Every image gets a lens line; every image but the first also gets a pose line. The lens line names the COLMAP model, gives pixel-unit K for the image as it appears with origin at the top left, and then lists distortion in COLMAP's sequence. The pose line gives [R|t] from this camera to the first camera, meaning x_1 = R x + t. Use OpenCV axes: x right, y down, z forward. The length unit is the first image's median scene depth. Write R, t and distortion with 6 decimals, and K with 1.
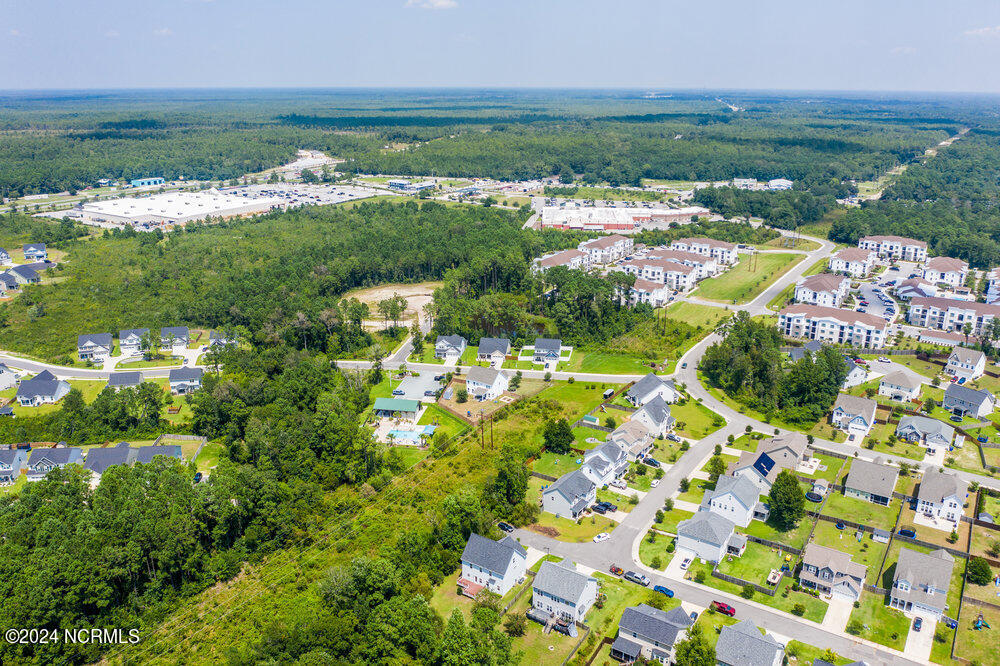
lens RADIAL K [[773.8, 0, 497.4], [0, 773.8, 332.6], [0, 0, 1]] dist [-0.034495, 0.002056]
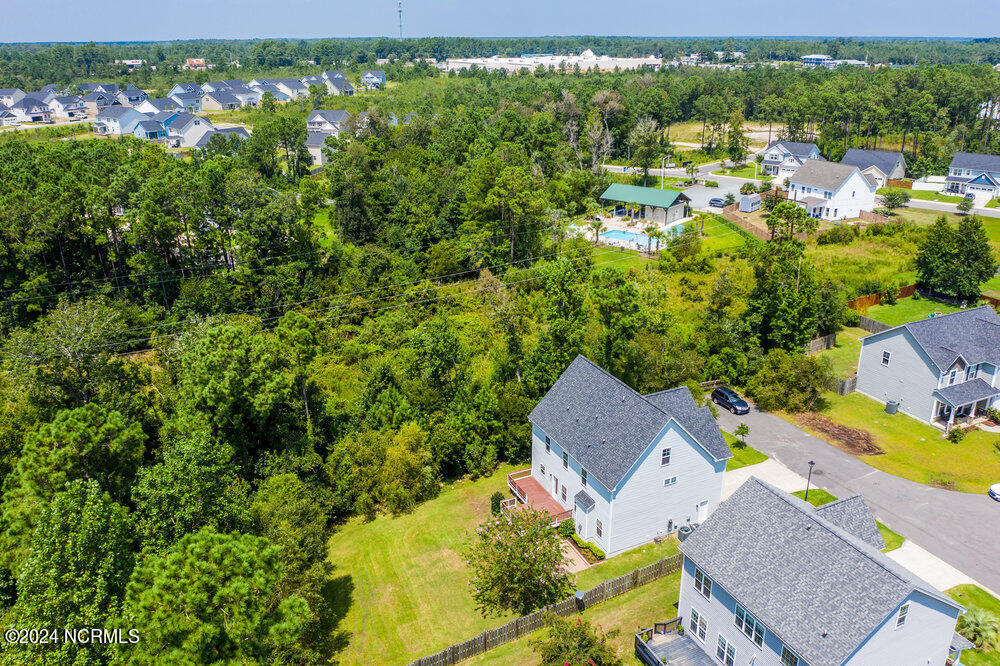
lens RADIAL K [[773.8, 0, 499.5], [0, 773.8, 333.5], [0, 0, 1]] dist [-0.034495, 0.002056]
pose [[0.857191, 0.181423, -0.481985, 0.069000], [-0.151890, 0.983326, 0.100001, 0.154663], [0.492091, -0.012511, 0.870454, 0.479036]]
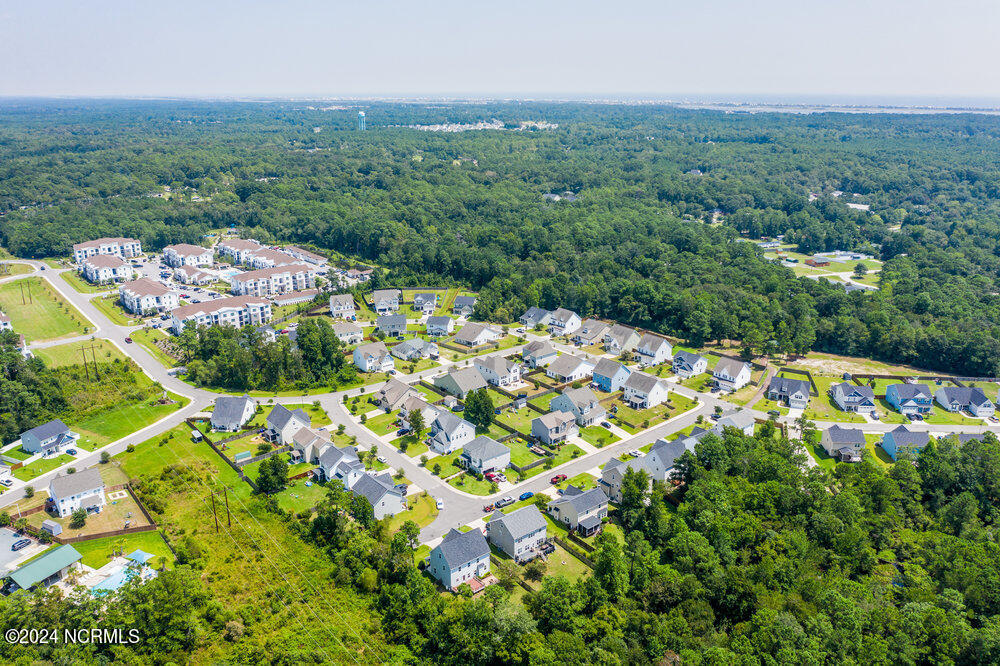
lens RADIAL K [[773.8, 0, 498.1], [0, 773.8, 332.6], [0, 0, 1]] dist [-0.034495, 0.002056]
pose [[0.295331, -0.291850, 0.909727, -0.582829], [0.295771, 0.933351, 0.203410, -0.122136], [-0.908460, 0.208998, 0.361968, 0.358022]]
